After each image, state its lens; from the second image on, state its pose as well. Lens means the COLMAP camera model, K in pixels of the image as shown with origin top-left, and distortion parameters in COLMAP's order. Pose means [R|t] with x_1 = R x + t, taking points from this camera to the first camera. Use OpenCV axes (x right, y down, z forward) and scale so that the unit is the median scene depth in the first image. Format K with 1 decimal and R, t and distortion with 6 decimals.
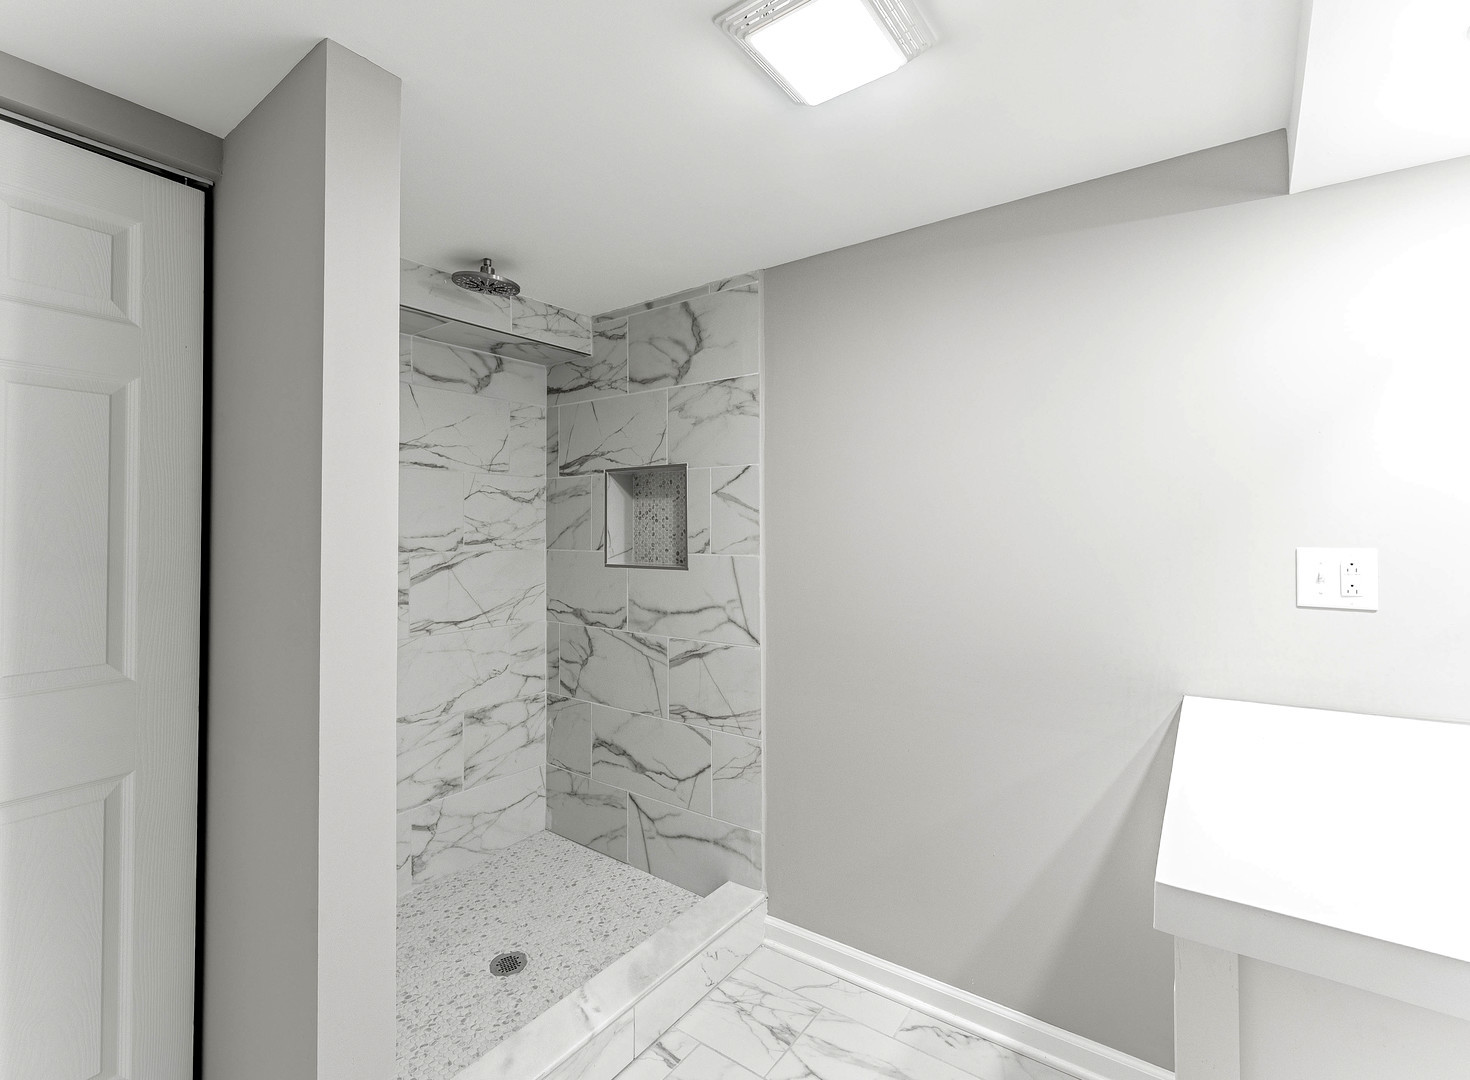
lens RADIAL K [[665.9, 0, 737.3], [0, 665.9, 540.6], [0, 0, 1]] dist [-0.002482, -0.000004]
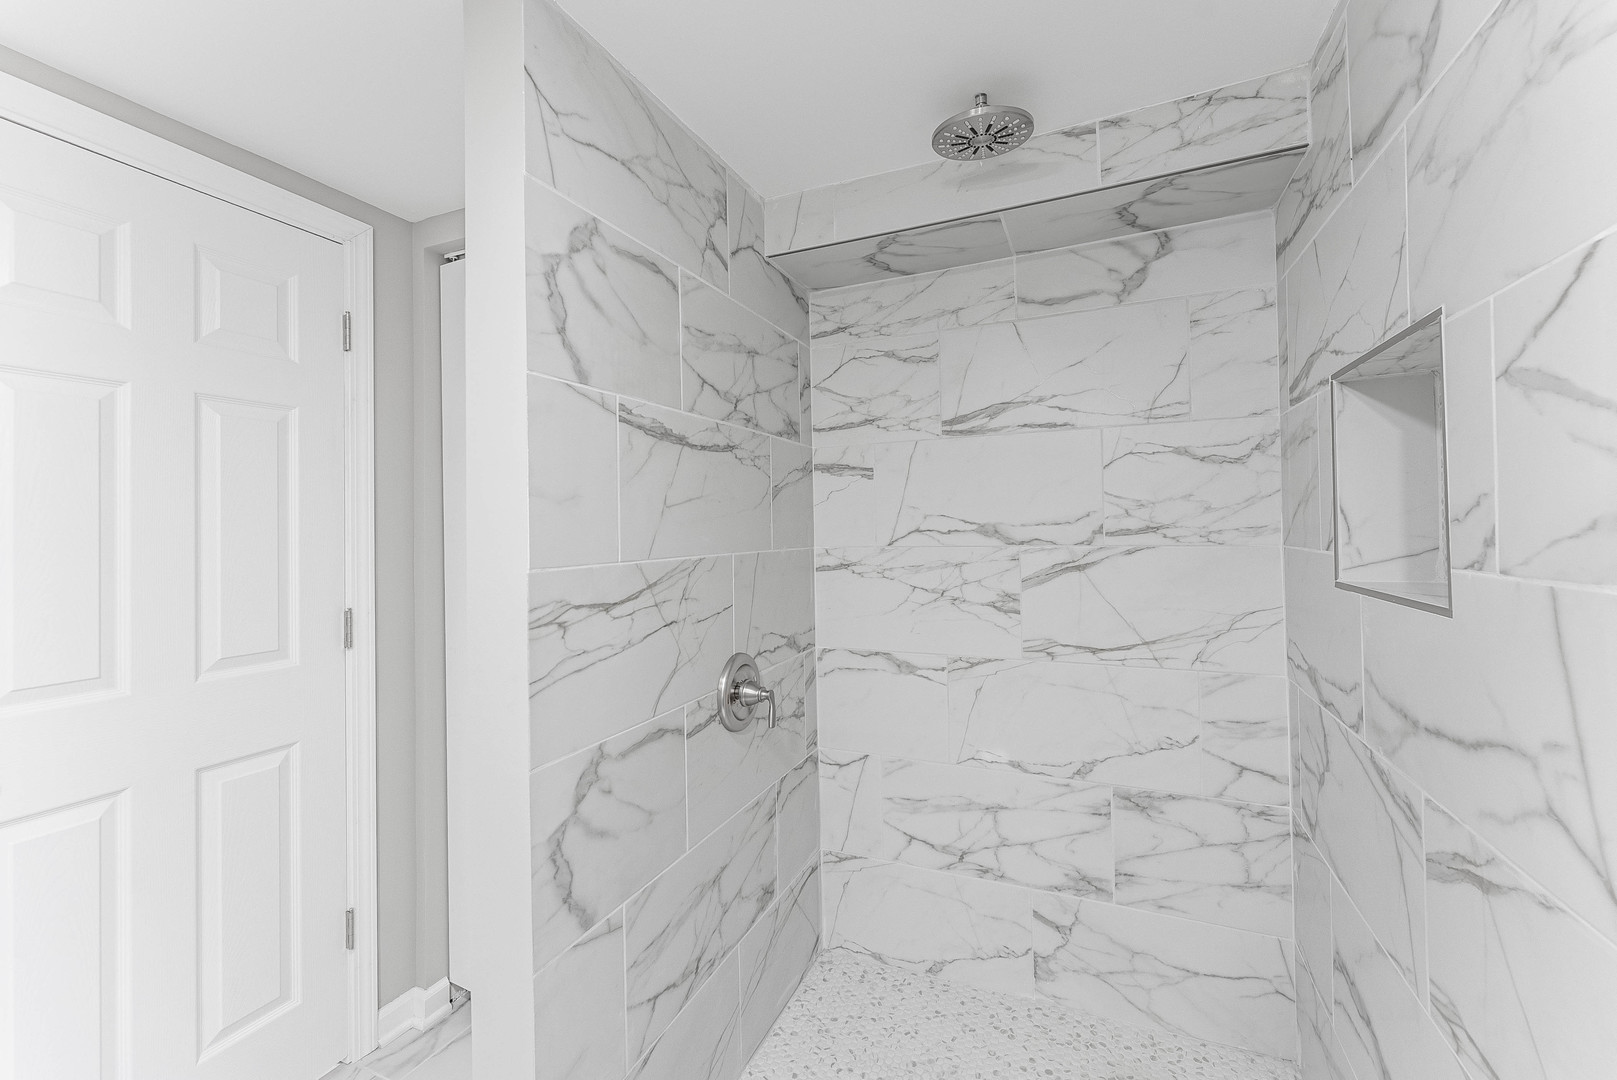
lens RADIAL K [[661.9, 0, 810.3], [0, 661.9, 526.3], [0, 0, 1]] dist [-0.001232, -0.000134]
pose [[0.211834, -0.003222, -0.977300, 0.174320], [0.001065, 0.999995, -0.003066, -0.001524], [0.977305, -0.000391, 0.211836, 0.562264]]
